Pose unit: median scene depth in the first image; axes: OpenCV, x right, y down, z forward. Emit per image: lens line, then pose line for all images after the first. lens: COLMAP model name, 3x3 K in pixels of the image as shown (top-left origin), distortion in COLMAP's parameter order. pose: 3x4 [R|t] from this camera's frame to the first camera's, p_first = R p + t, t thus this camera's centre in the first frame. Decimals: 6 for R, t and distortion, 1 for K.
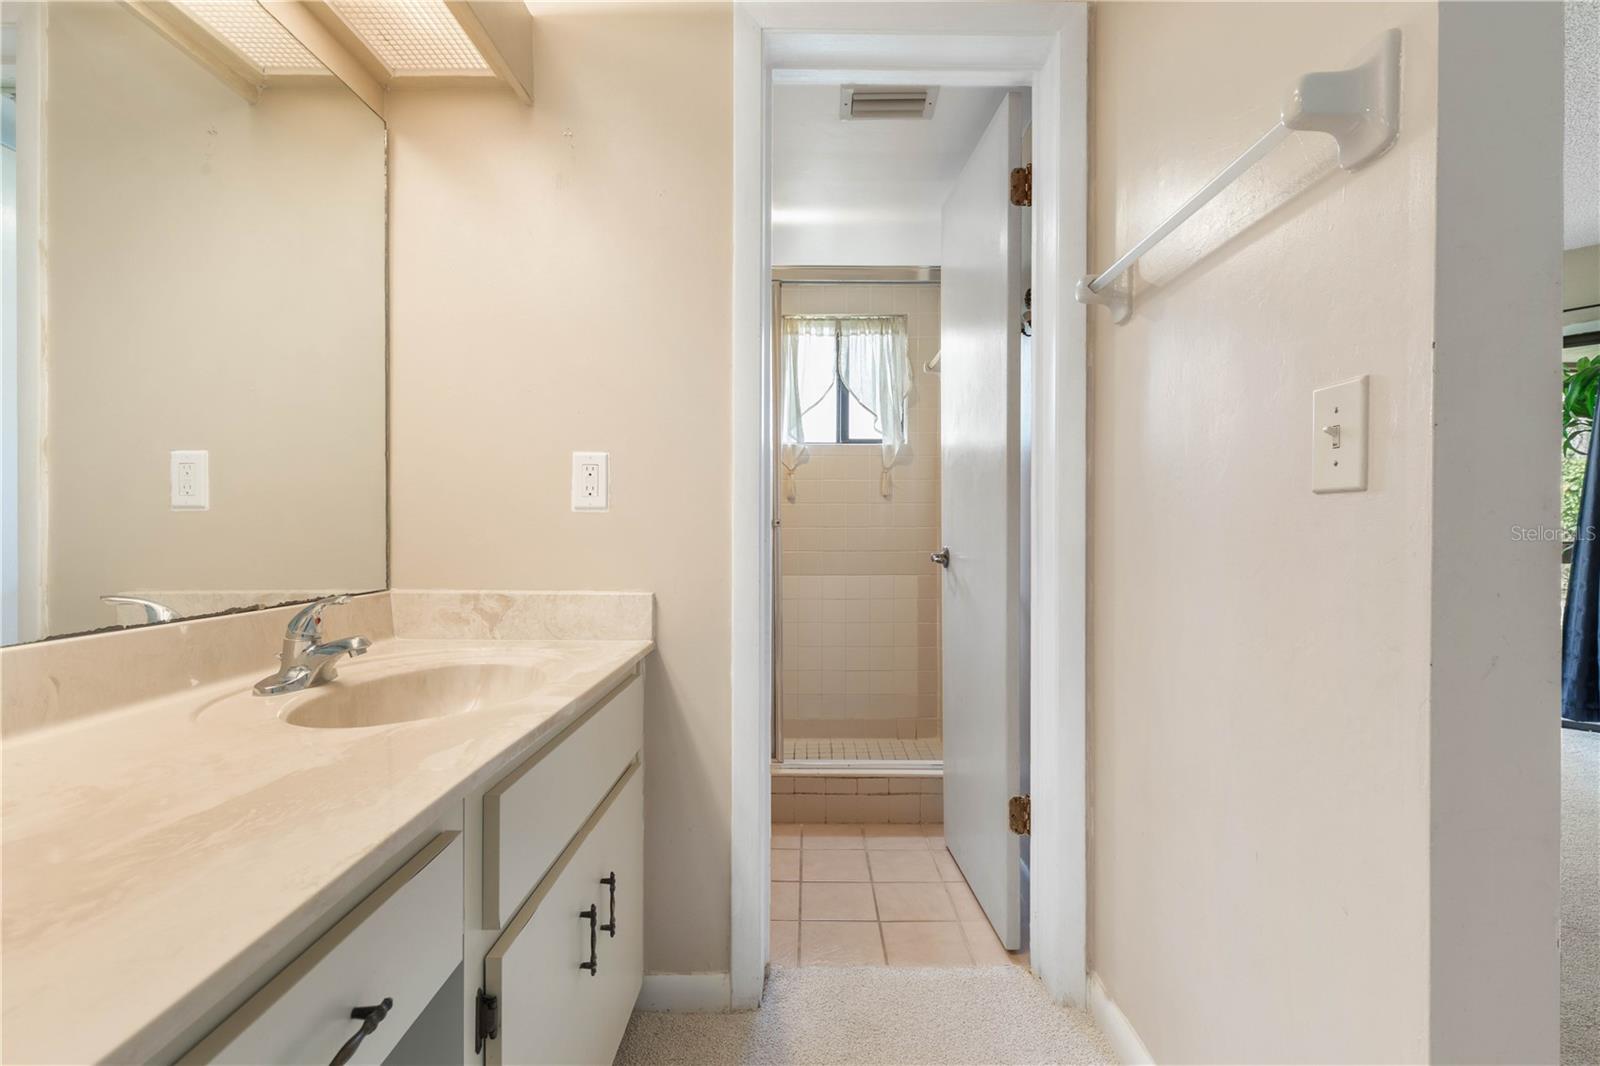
lens RADIAL K [[722.7, 0, 798.4], [0, 722.7, 535.8], [0, 0, 1]] dist [0.007762, -0.002131]
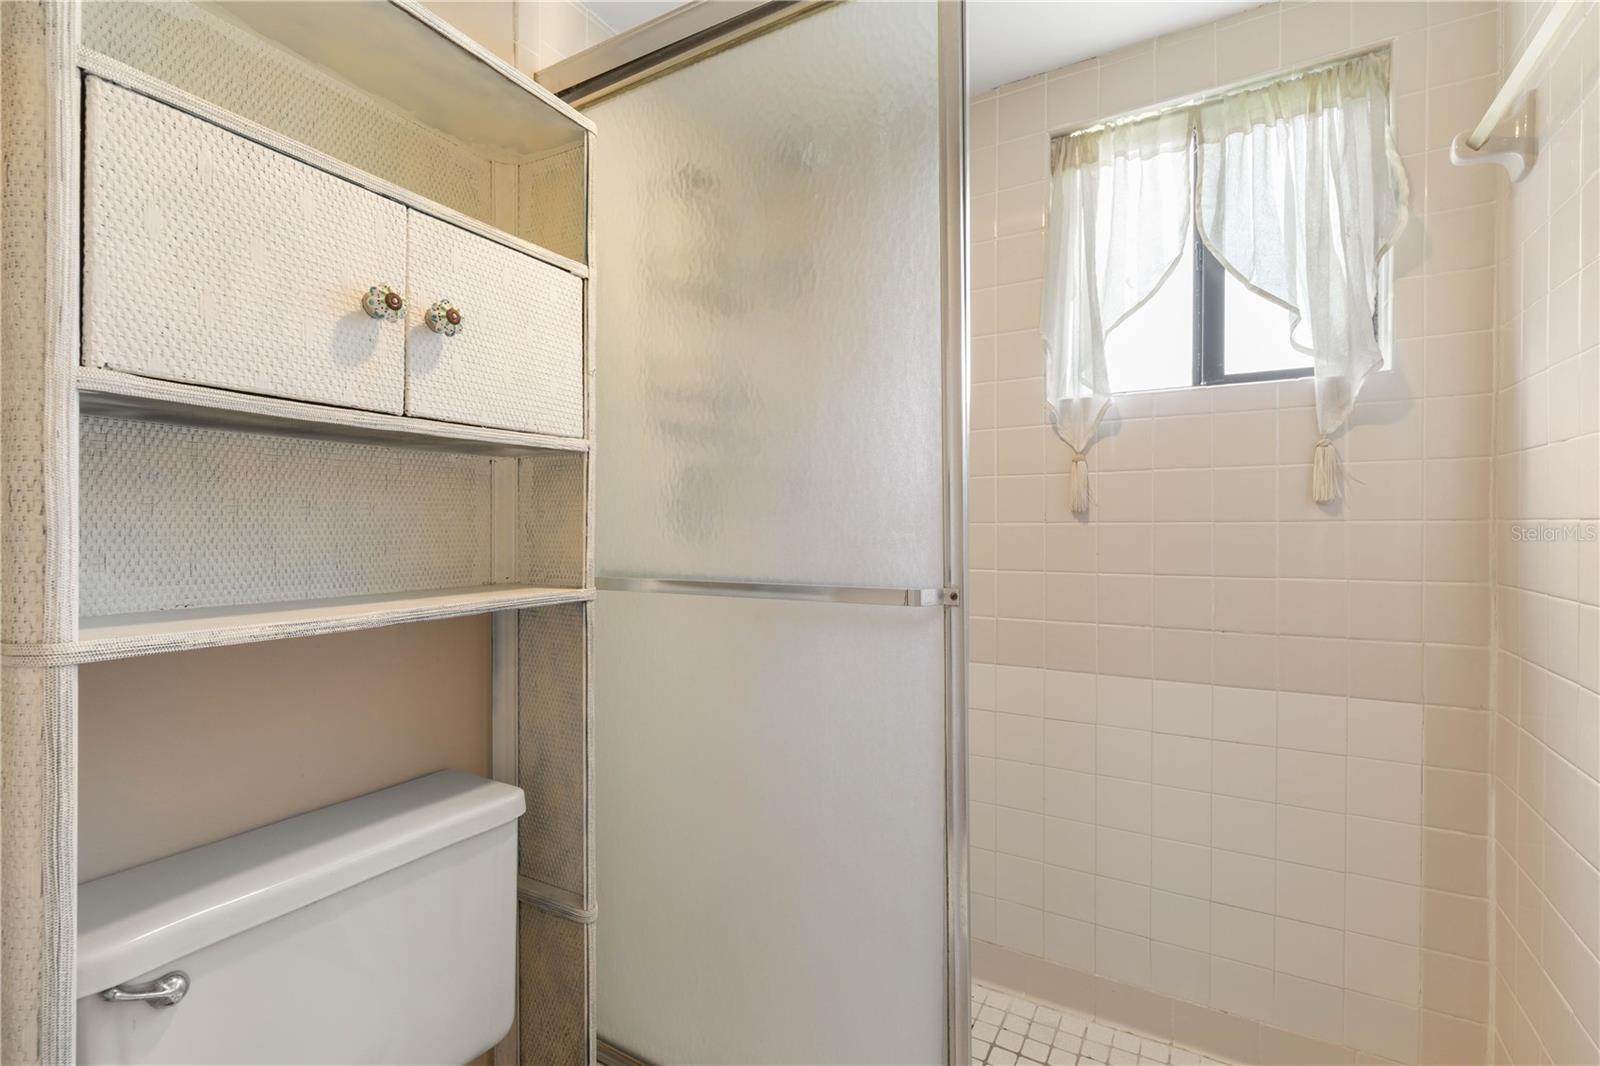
lens RADIAL K [[722.7, 0, 808.7], [0, 722.7, 529.9], [0, 0, 1]] dist [0.007762, -0.002131]
pose [[0.864341, 0.001924, -0.502903, 0.097454], [-0.002329, 0.999997, -0.000177, -0.050592], [0.502901, 0.001324, 0.864343, 0.643715]]
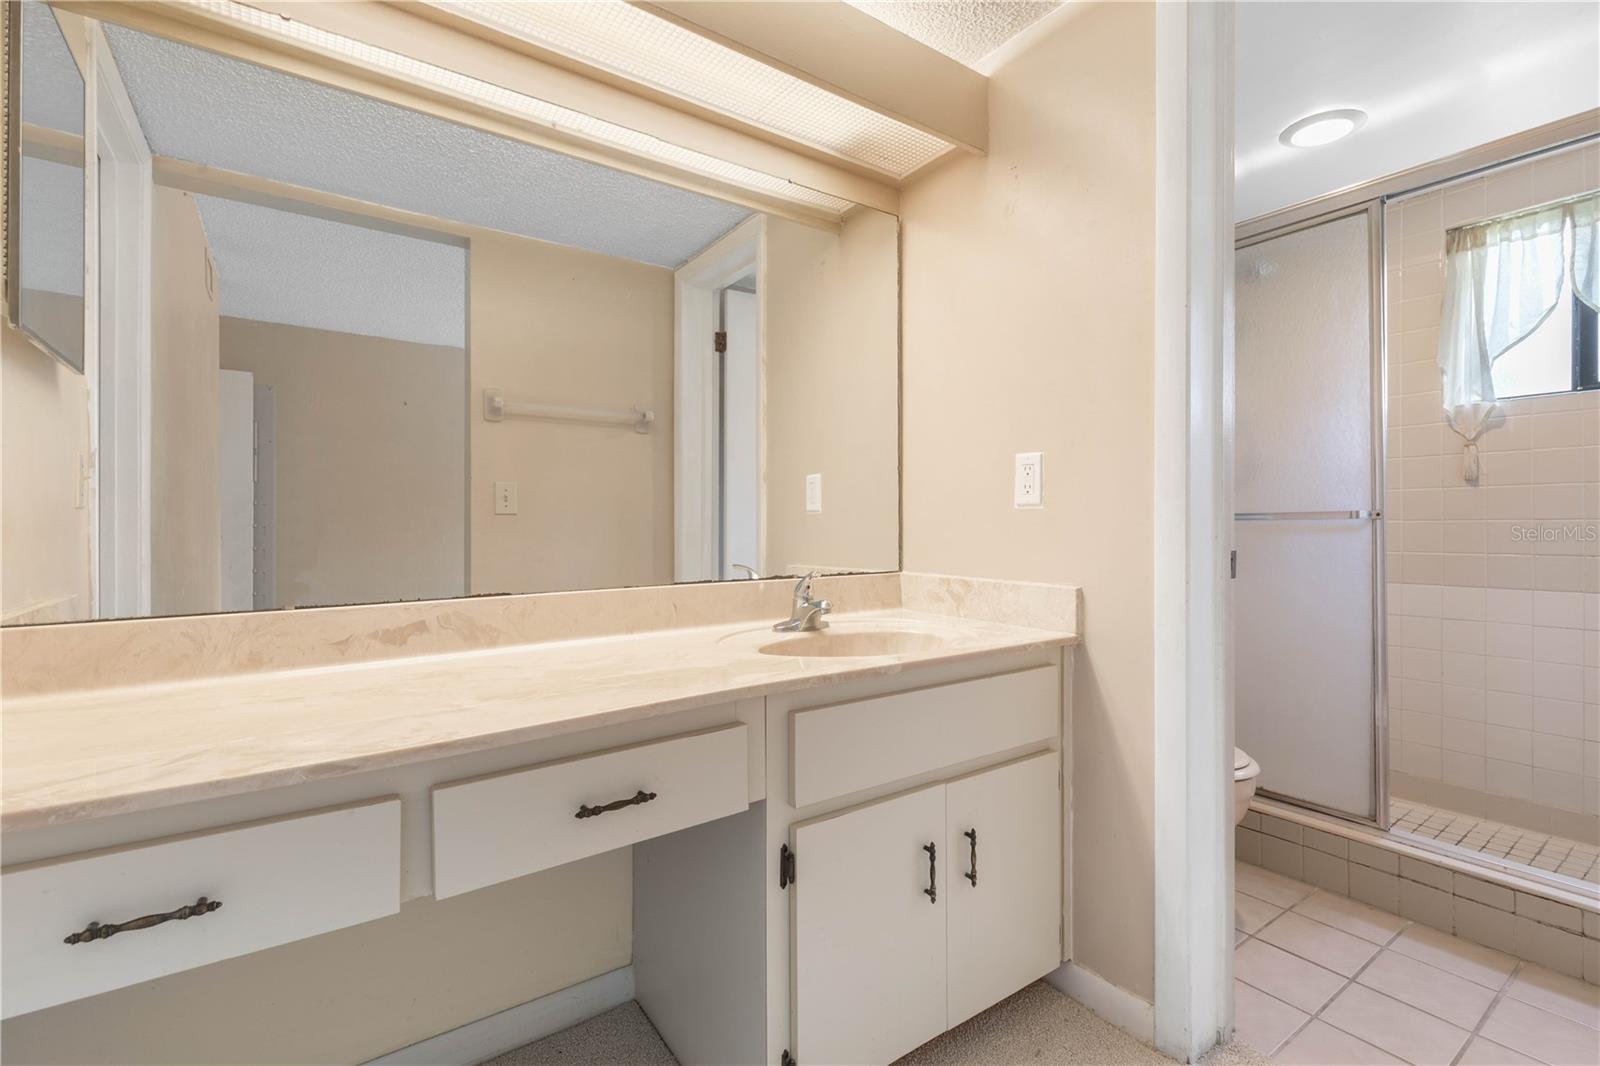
lens RADIAL K [[722.7, 0, 810.4], [0, 722.7, 528.2], [0, 0, 1]] dist [0.007762, -0.002131]
pose [[0.581496, -0.001141, -0.813548, 0.250953], [-0.002488, 0.999992, -0.003181, 0.000575], [0.813545, 0.003874, 0.581489, 0.067405]]
